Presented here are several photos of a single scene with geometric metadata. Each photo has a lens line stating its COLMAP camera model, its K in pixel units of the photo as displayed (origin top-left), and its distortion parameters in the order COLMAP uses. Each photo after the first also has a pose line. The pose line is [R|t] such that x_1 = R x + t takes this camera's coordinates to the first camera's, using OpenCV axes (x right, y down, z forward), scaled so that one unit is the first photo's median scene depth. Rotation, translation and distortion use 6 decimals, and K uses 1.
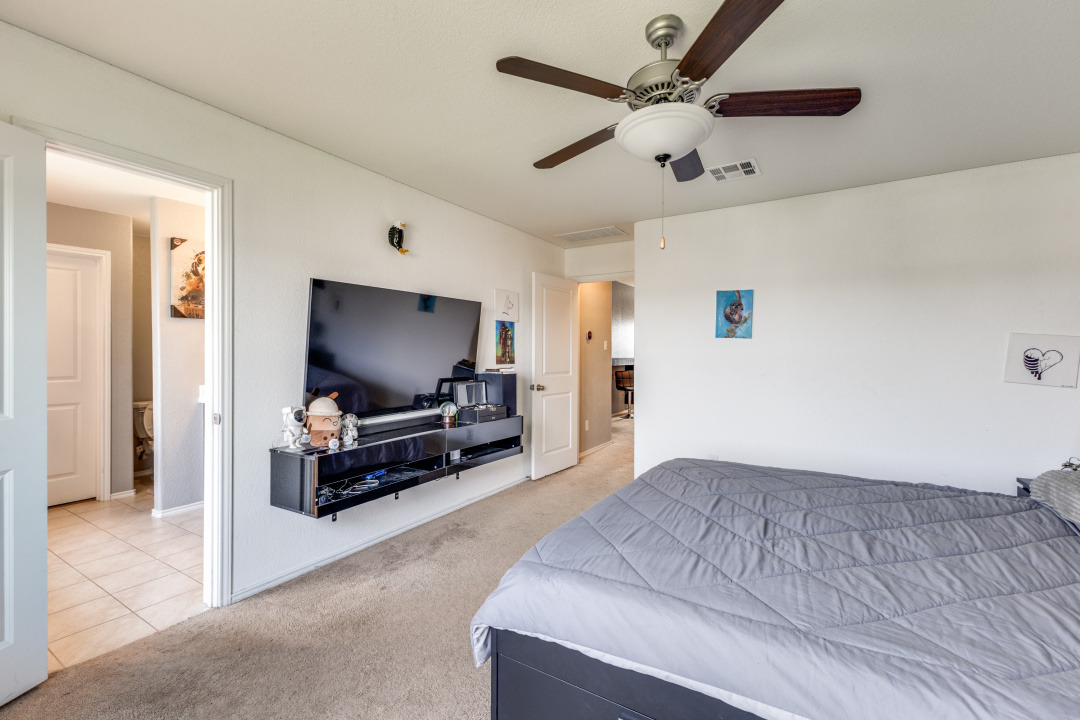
lens RADIAL K [[466.0, 0, 540.3], [0, 466.0, 352.0], [0, 0, 1]] dist [0.000131, -0.000475]
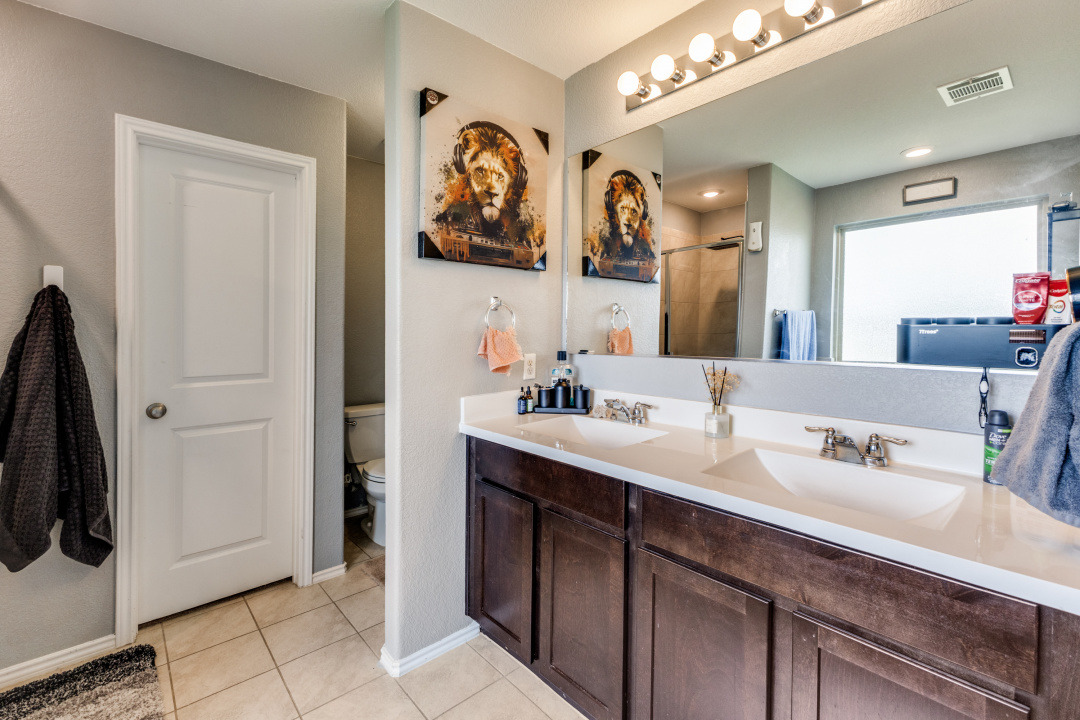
lens RADIAL K [[486.4, 0, 538.8], [0, 486.4, 318.8], [0, 0, 1]] dist [0.000676, 0.000044]
pose [[0.953145, -0.011985, -0.302275, -0.514140], [0.004196, 0.999643, -0.026403, 0.001860], [0.302483, 0.023898, 0.952855, 0.550841]]
